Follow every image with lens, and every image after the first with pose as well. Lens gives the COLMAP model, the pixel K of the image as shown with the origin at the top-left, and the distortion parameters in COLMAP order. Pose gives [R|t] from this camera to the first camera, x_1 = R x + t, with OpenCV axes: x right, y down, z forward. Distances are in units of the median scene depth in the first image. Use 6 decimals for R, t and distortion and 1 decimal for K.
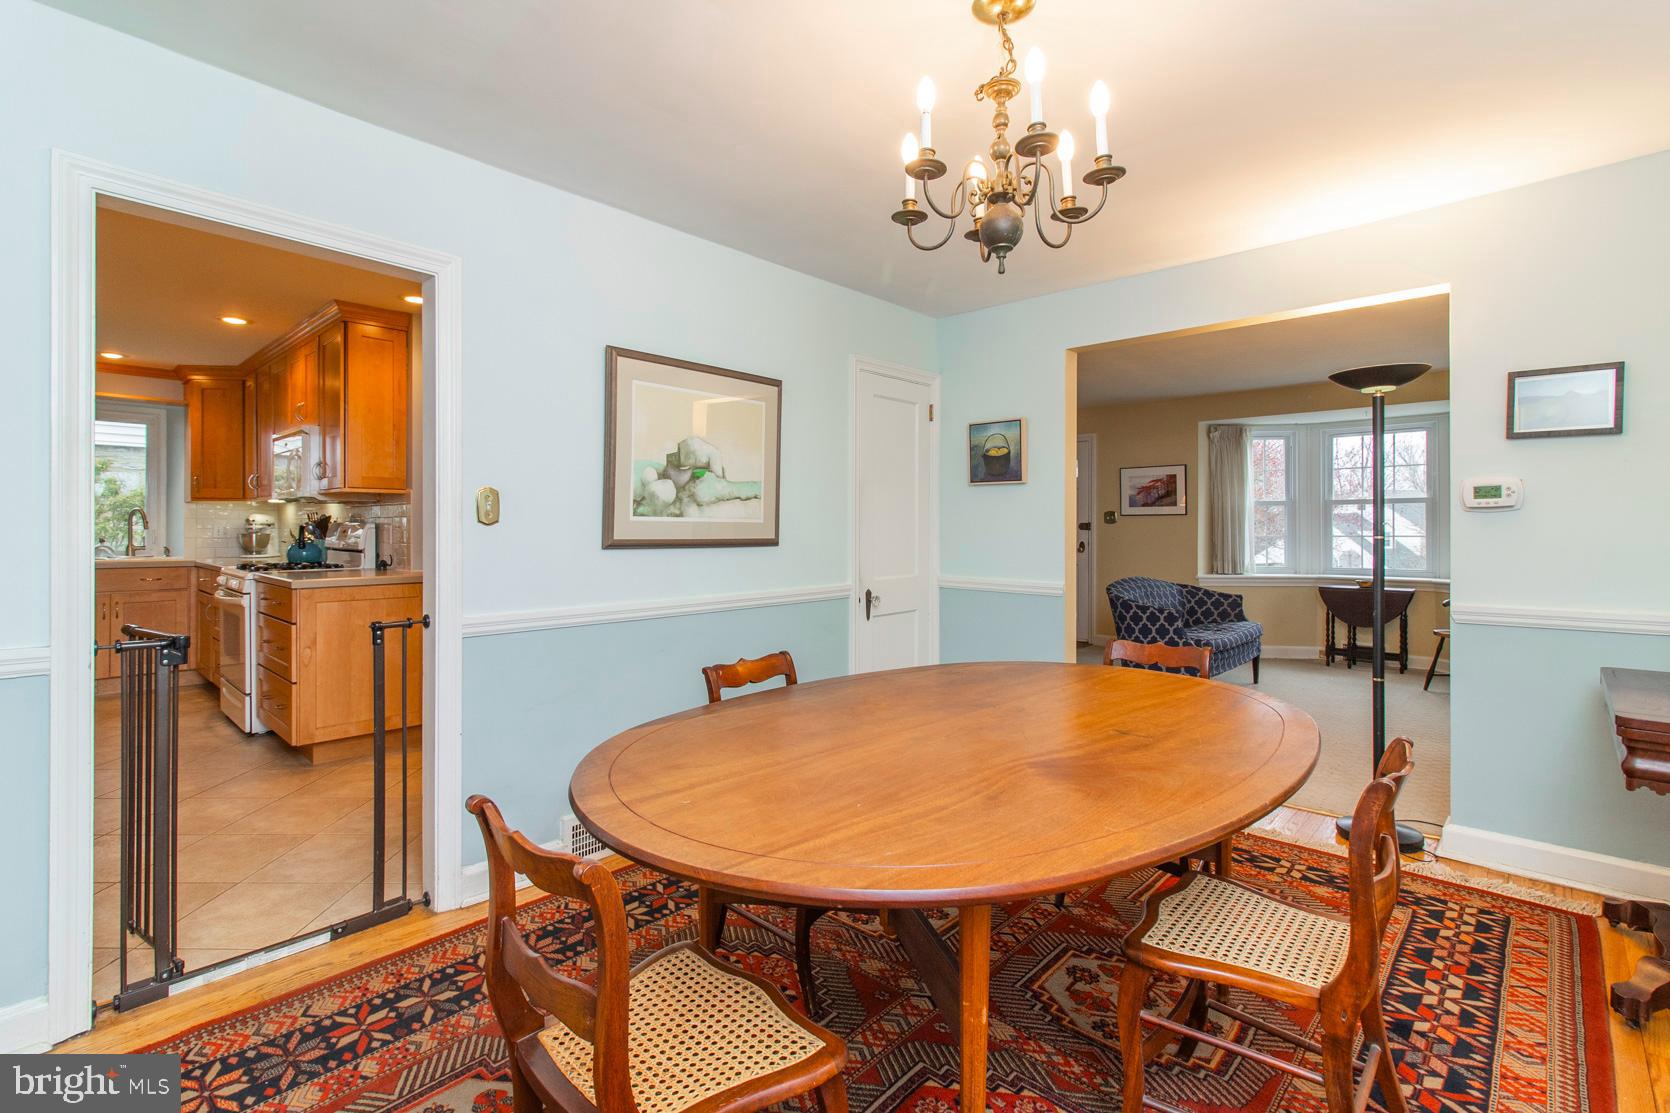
lens RADIAL K [[764.0, 0, 828.1], [0, 764.0, 529.8], [0, 0, 1]] dist [0.003323, 0.000379]
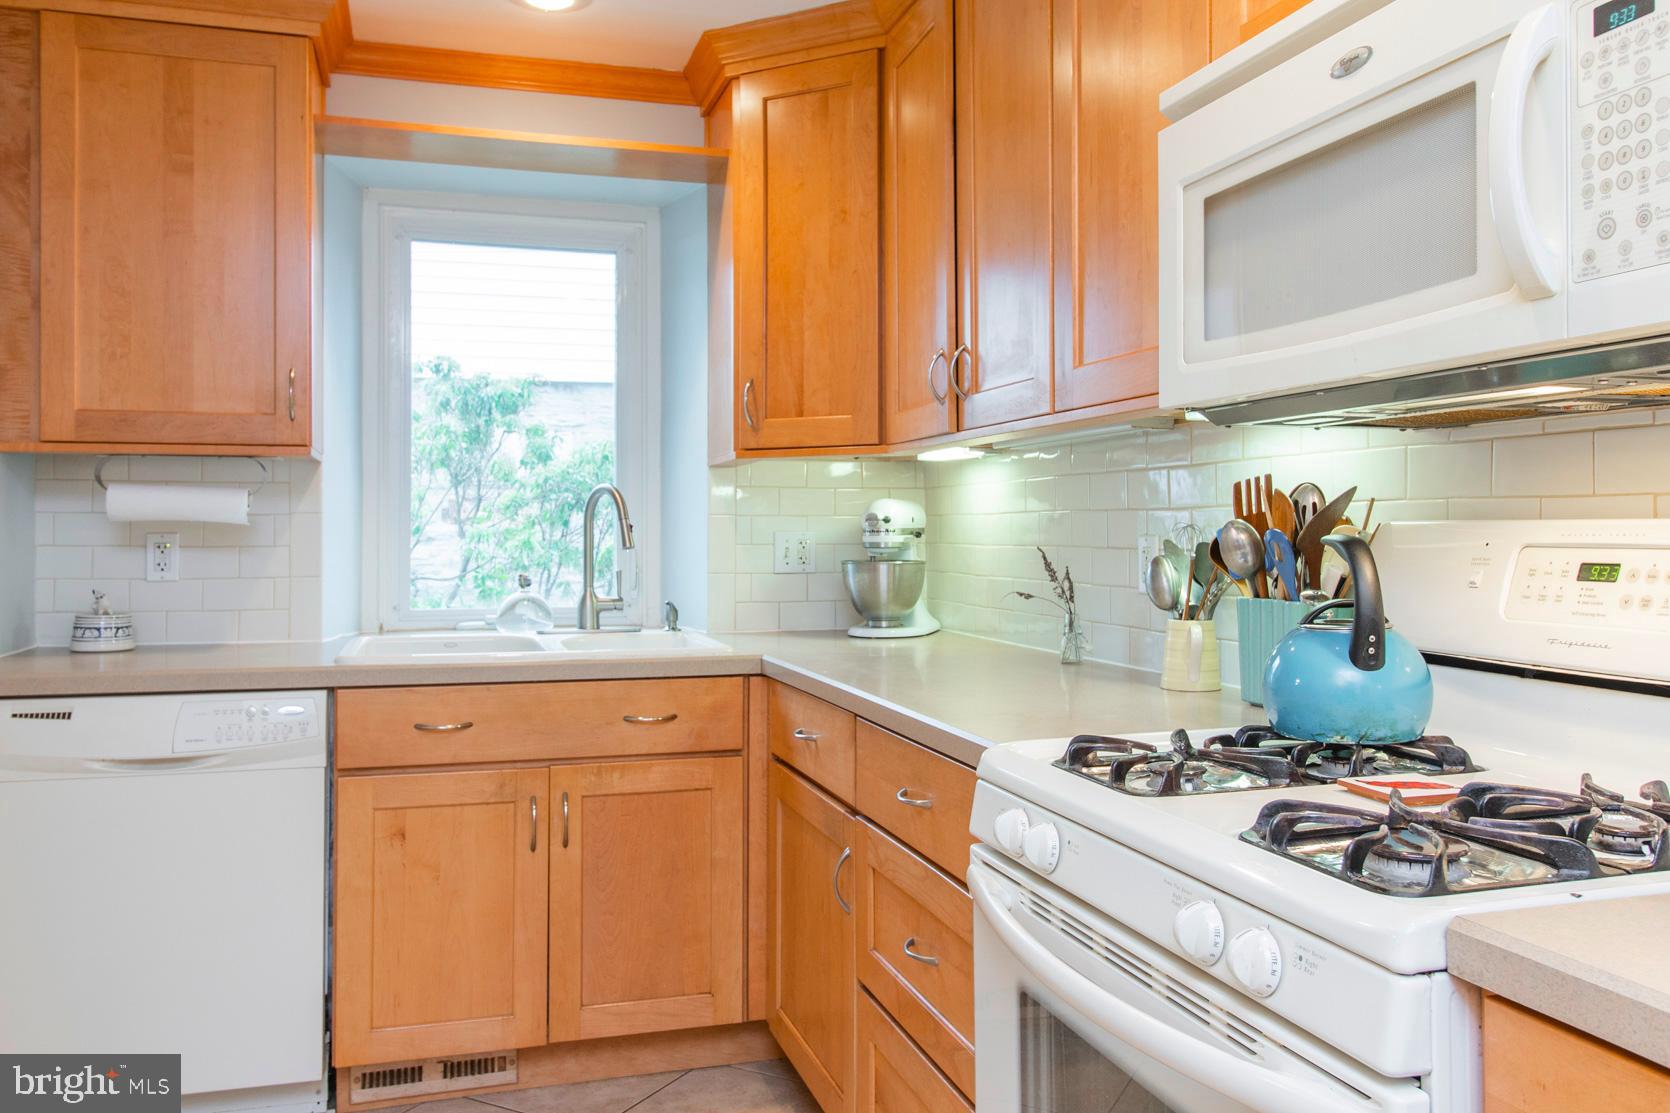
lens RADIAL K [[1315.3, 0, 820.7], [0, 1315.3, 520.6], [0, 0, 1]] dist [-0.002442, 0.003275]
pose [[0.863677, -0.009117, -0.503963, -0.629424], [0.003026, 0.999912, -0.012903, -0.006211], [0.504036, 0.009619, 0.863629, 0.654880]]
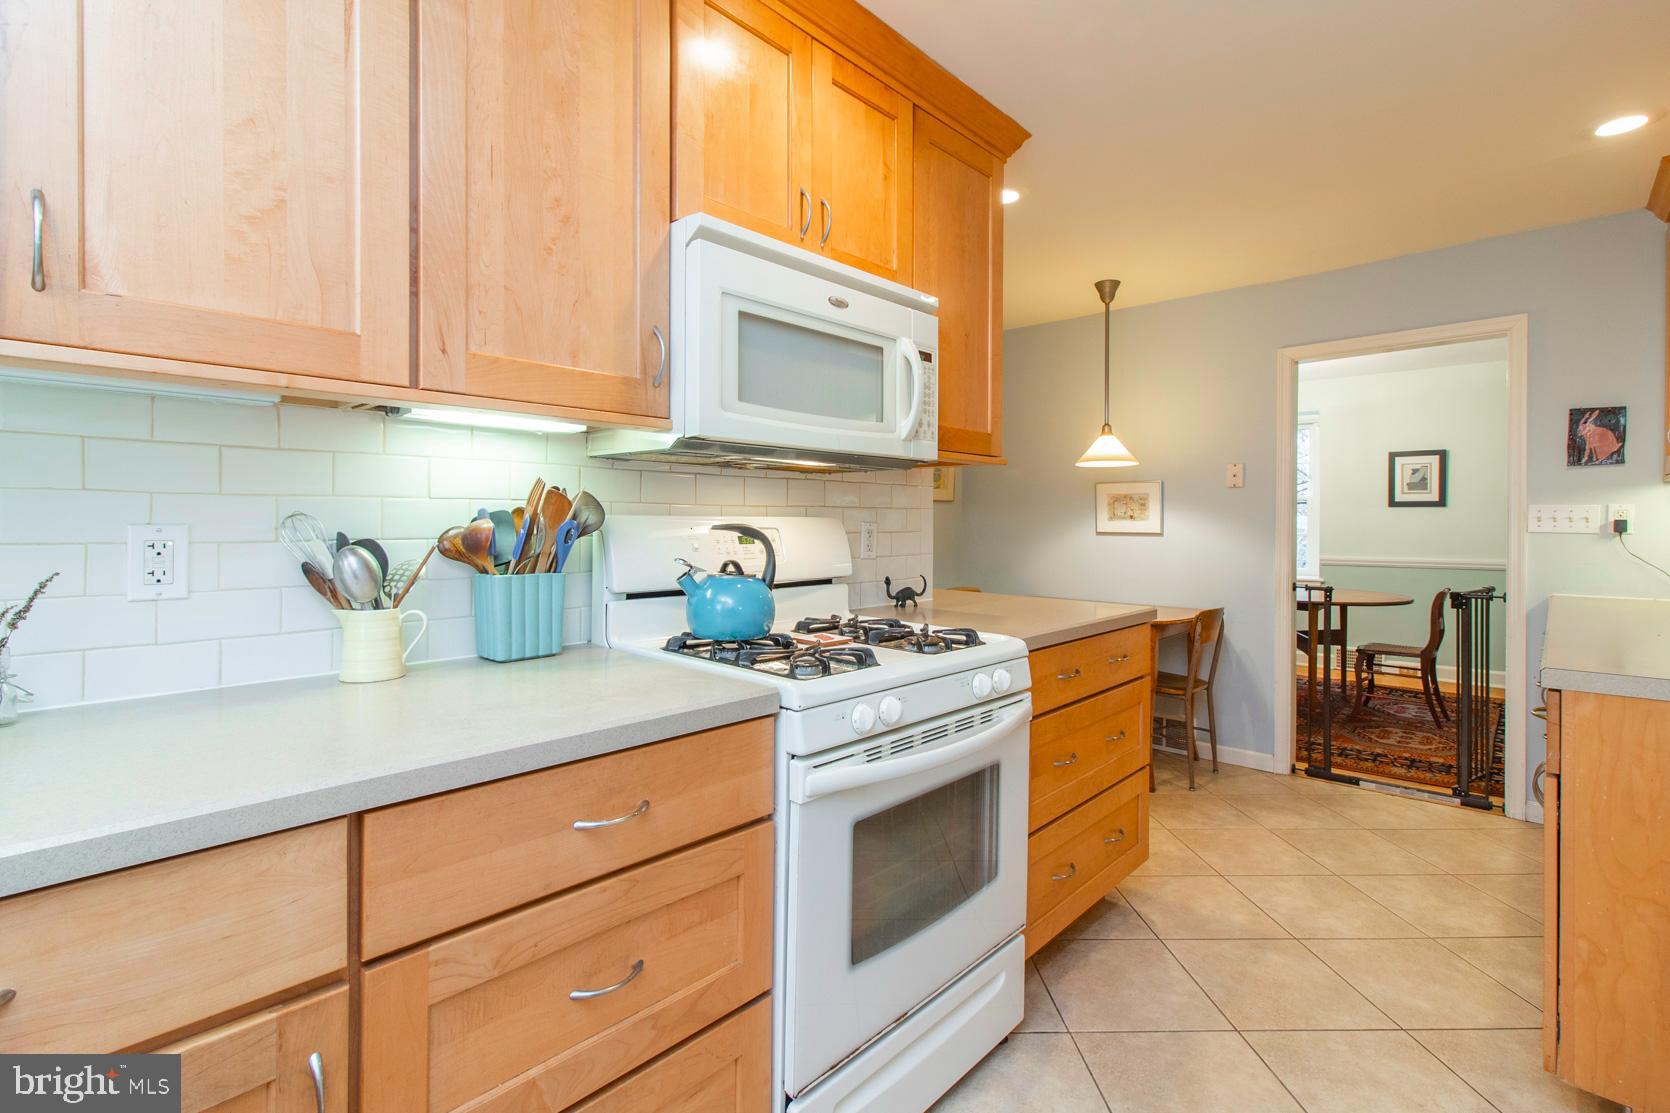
lens RADIAL K [[772.0, 0, 825.1], [0, 772.0, 528.3], [0, 0, 1]] dist [0.000190, 0.000108]
pose [[-0.001562, -0.011764, 0.999930, -1.012919], [0.002415, 0.999928, 0.011768, -0.008465], [-0.999996, 0.002433, -0.001533, 0.951453]]
